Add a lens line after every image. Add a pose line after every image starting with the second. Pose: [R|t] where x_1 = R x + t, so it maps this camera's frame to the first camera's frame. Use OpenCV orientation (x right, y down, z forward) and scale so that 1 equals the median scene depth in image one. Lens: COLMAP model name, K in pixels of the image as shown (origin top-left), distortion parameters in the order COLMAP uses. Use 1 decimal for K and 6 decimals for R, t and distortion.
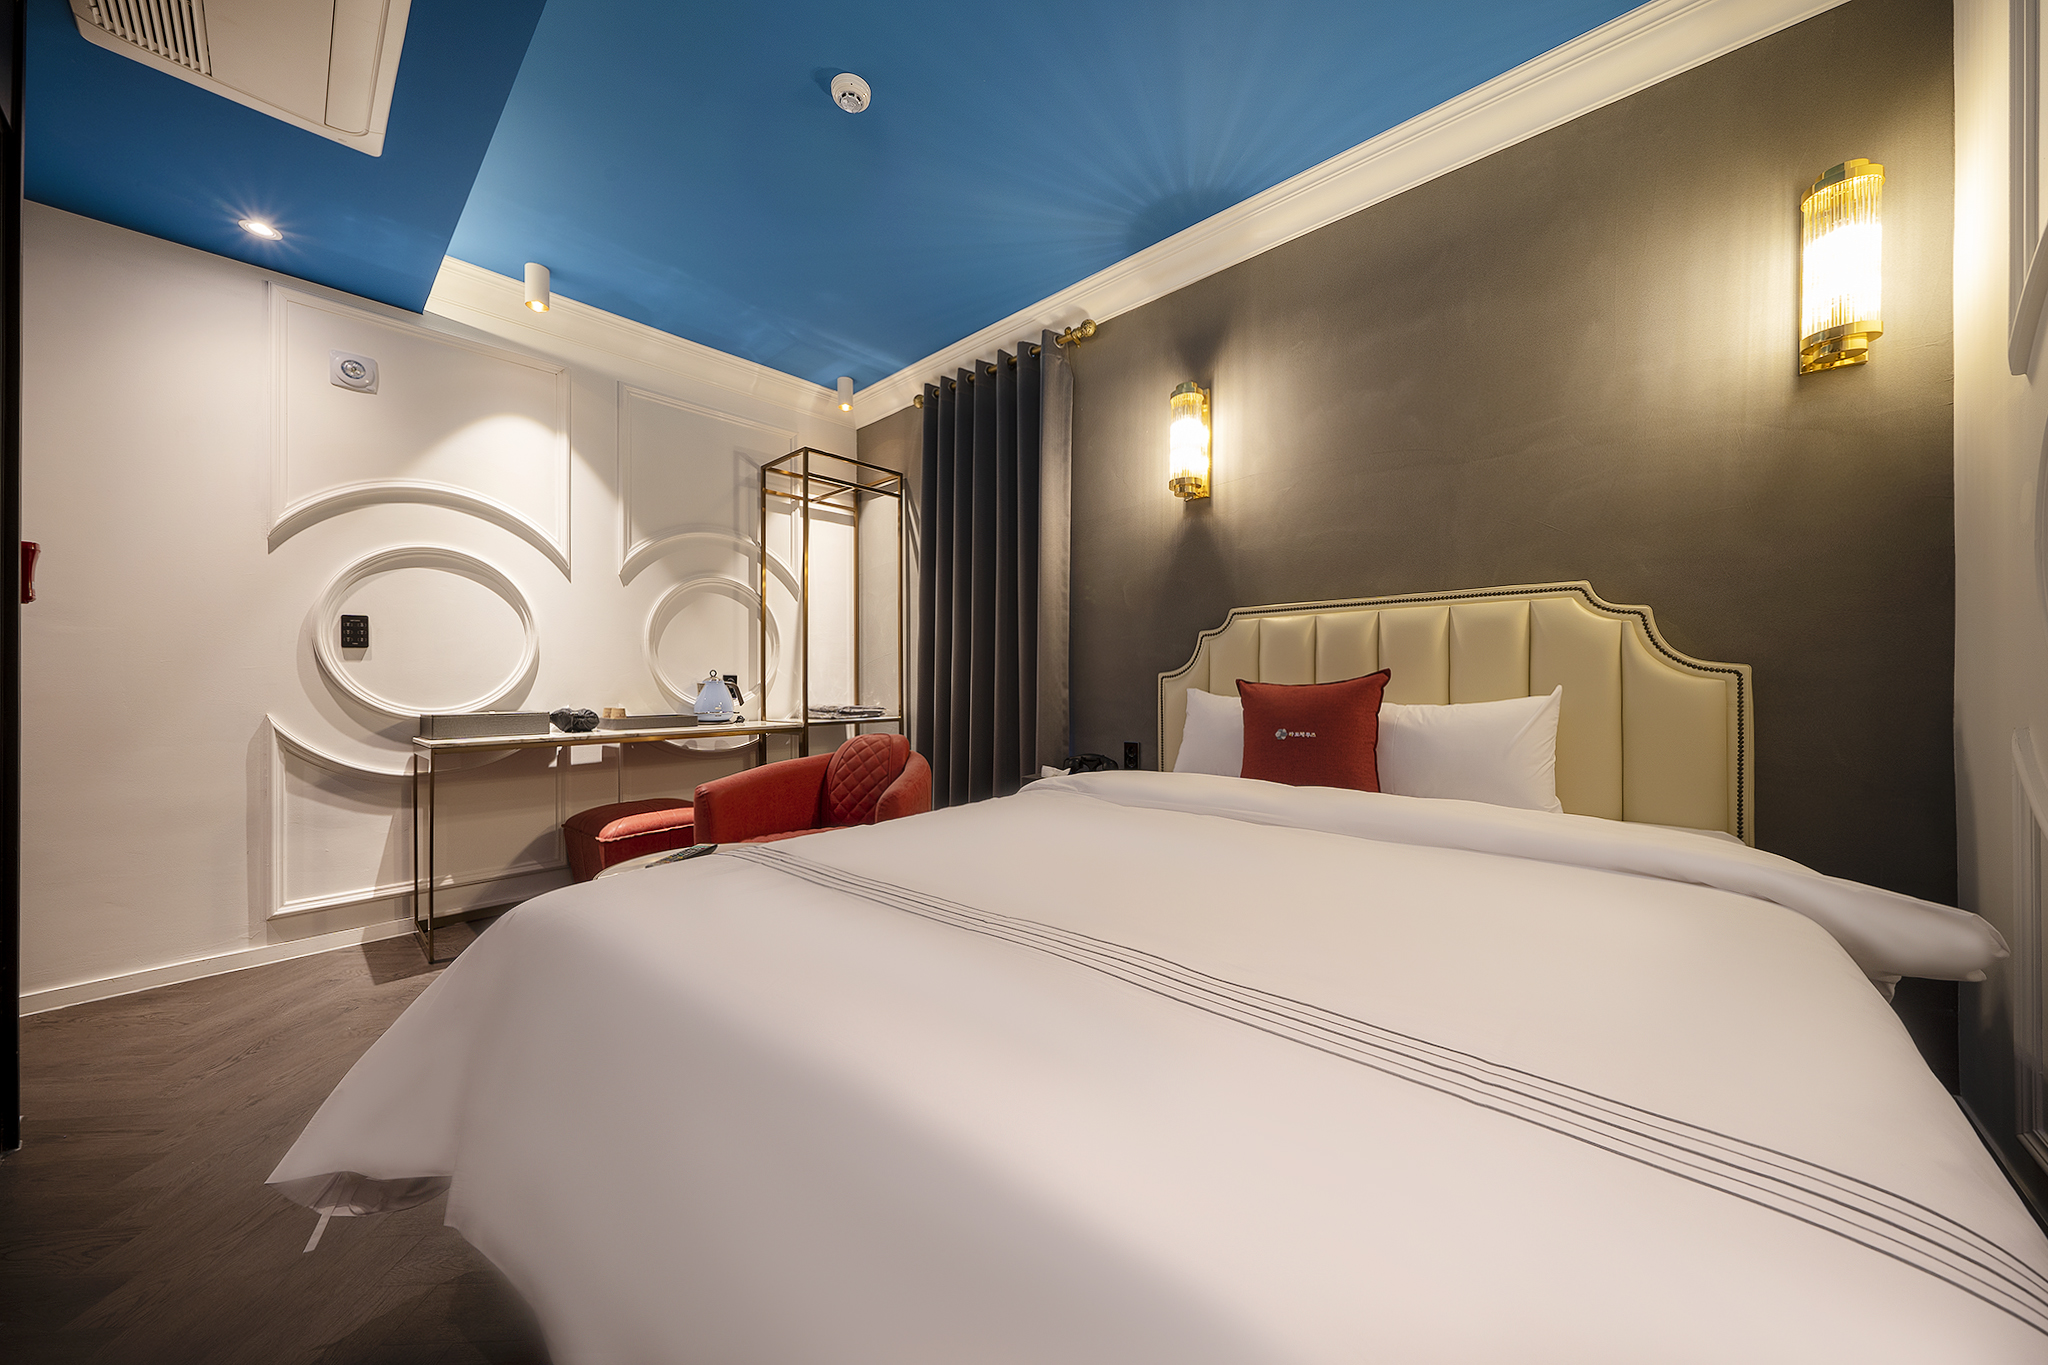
lens RADIAL K [[694.9, 0, 1024.9], [0, 694.9, 687.8], [0, 0, 1]] dist [-0.005936, 0.000016]
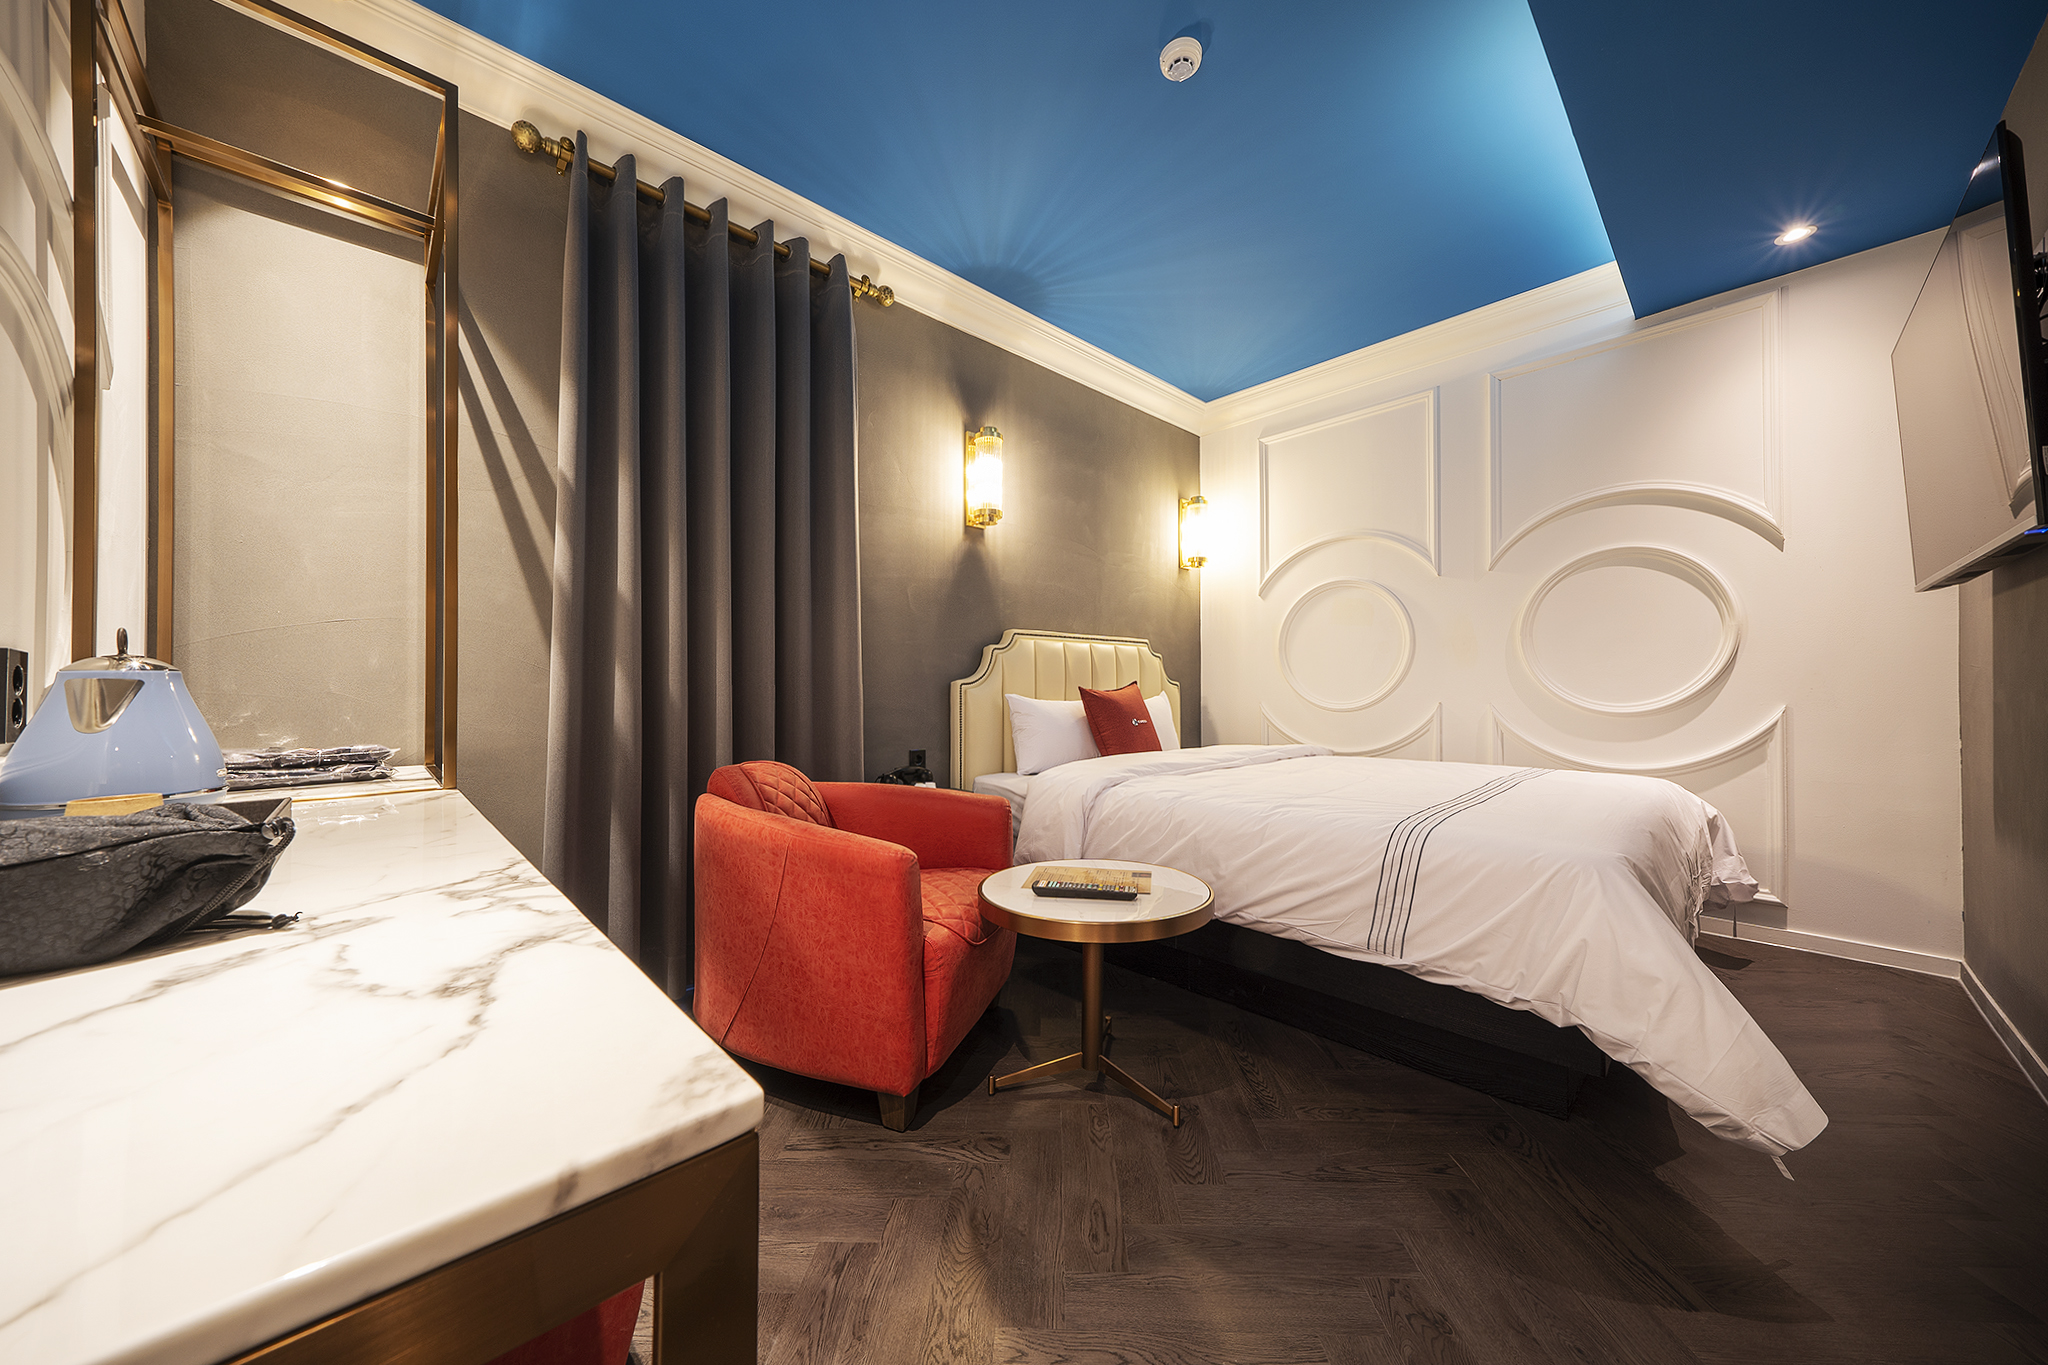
lens RADIAL K [[694.9, 0, 1022.5], [0, 694.9, 686.9], [0, 0, 1]] dist [-0.005936, 0.000016]
pose [[0.069355, -0.001523, 0.997591, -0.967431], [0.005097, 0.999986, 0.001172, -0.013176], [-0.997579, 0.005004, 0.069362, 0.926749]]
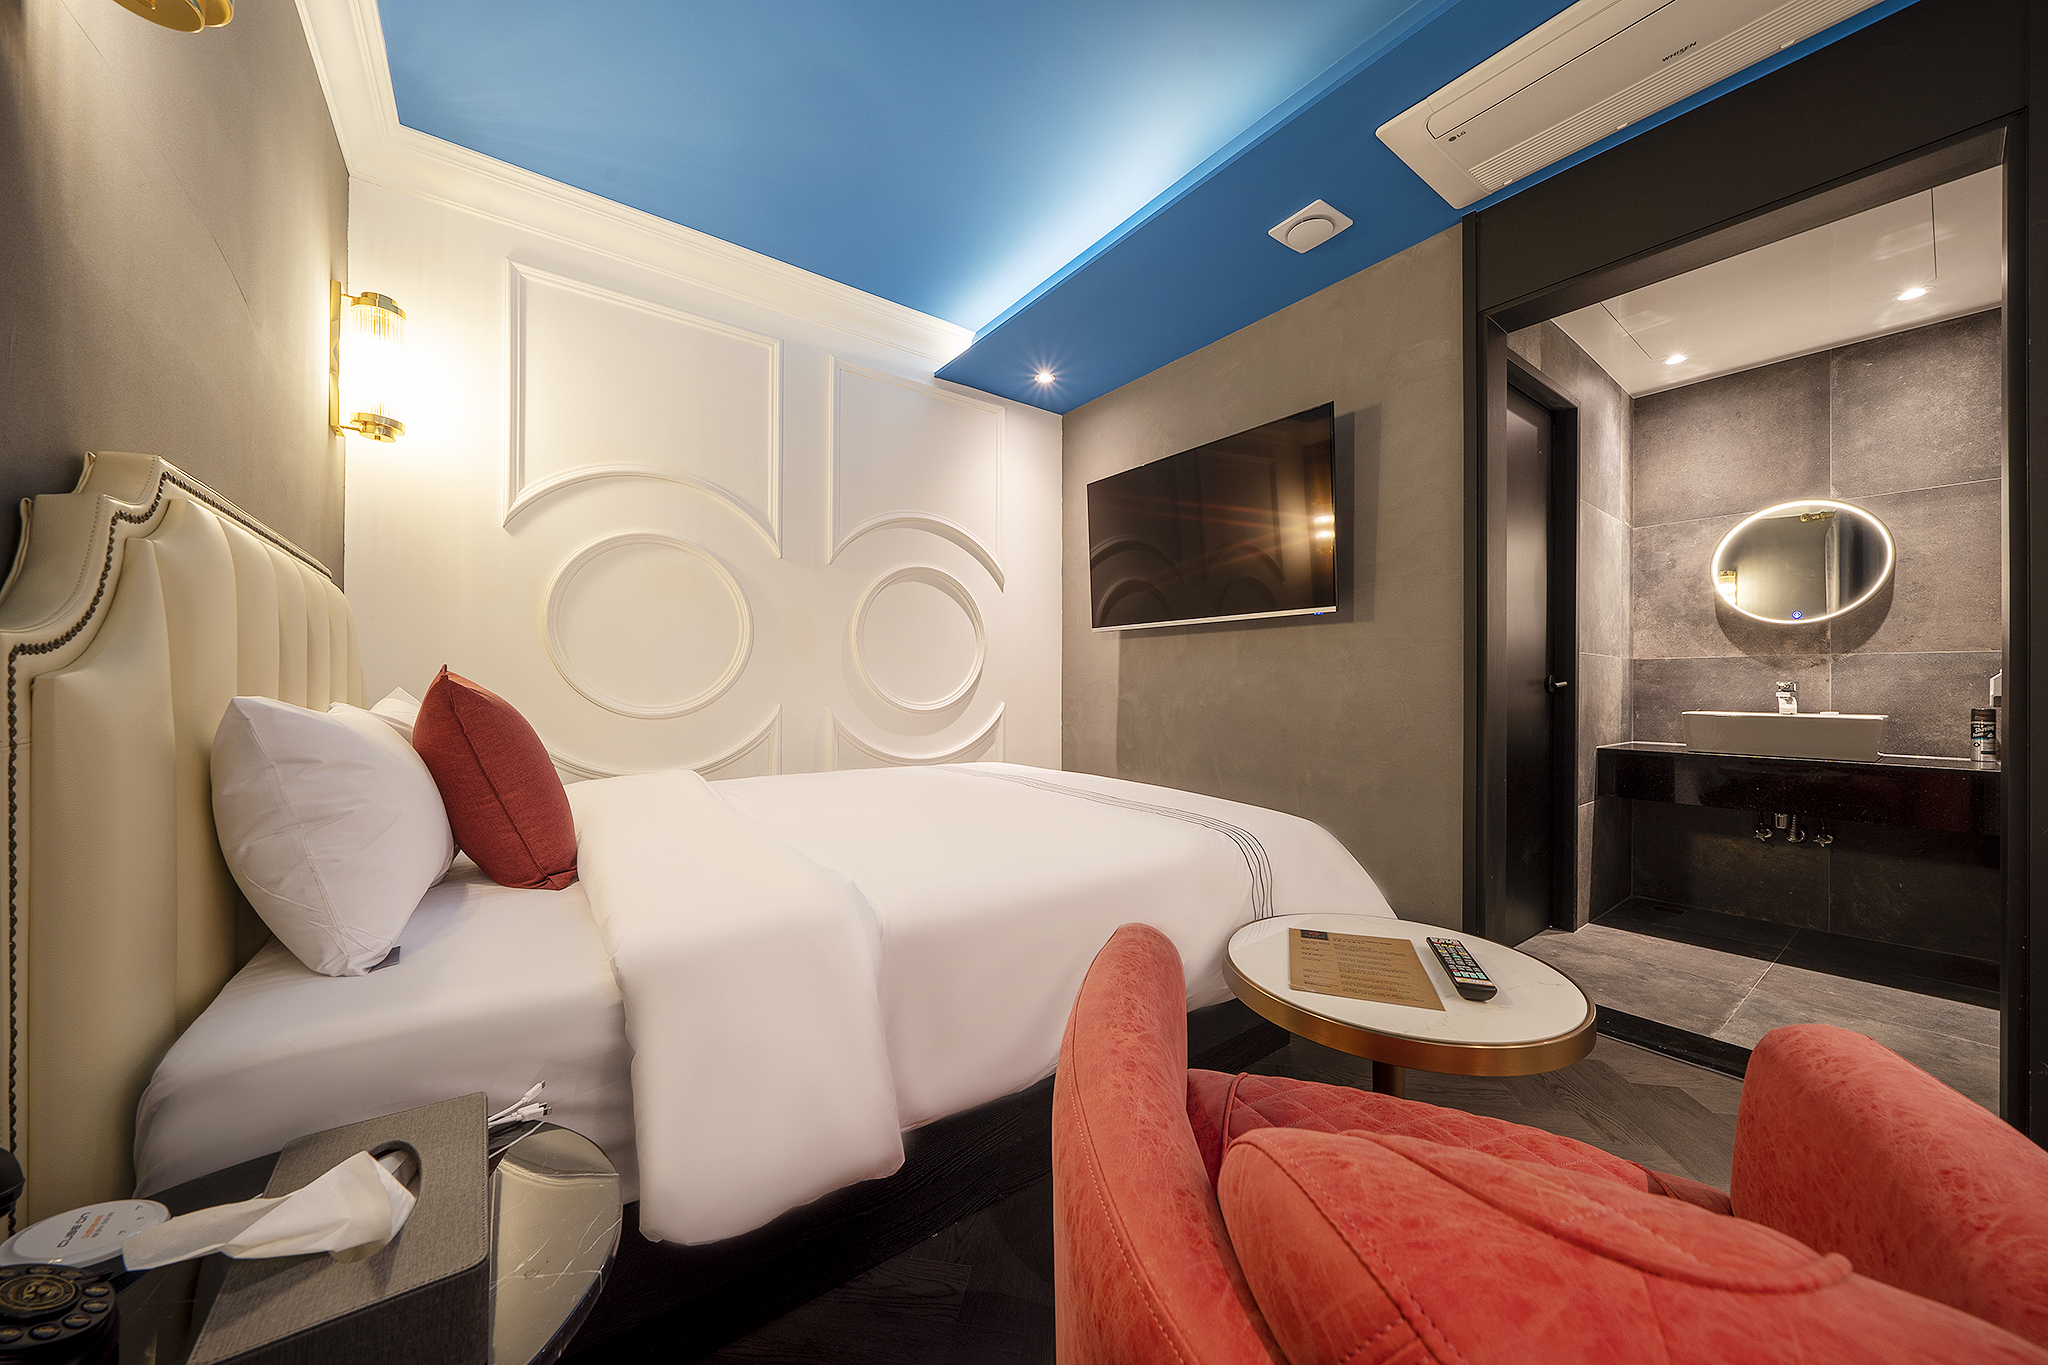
lens RADIAL K [[694.9, 0, 1024.9], [0, 694.9, 683.3], [0, 0, 1]] dist [-0.005936, 0.000016]
pose [[-0.984483, -0.003077, 0.175455, -0.177905], [-0.005461, 0.999899, -0.013110, 0.000337], [-0.175397, -0.013864, -0.984400, 1.284725]]
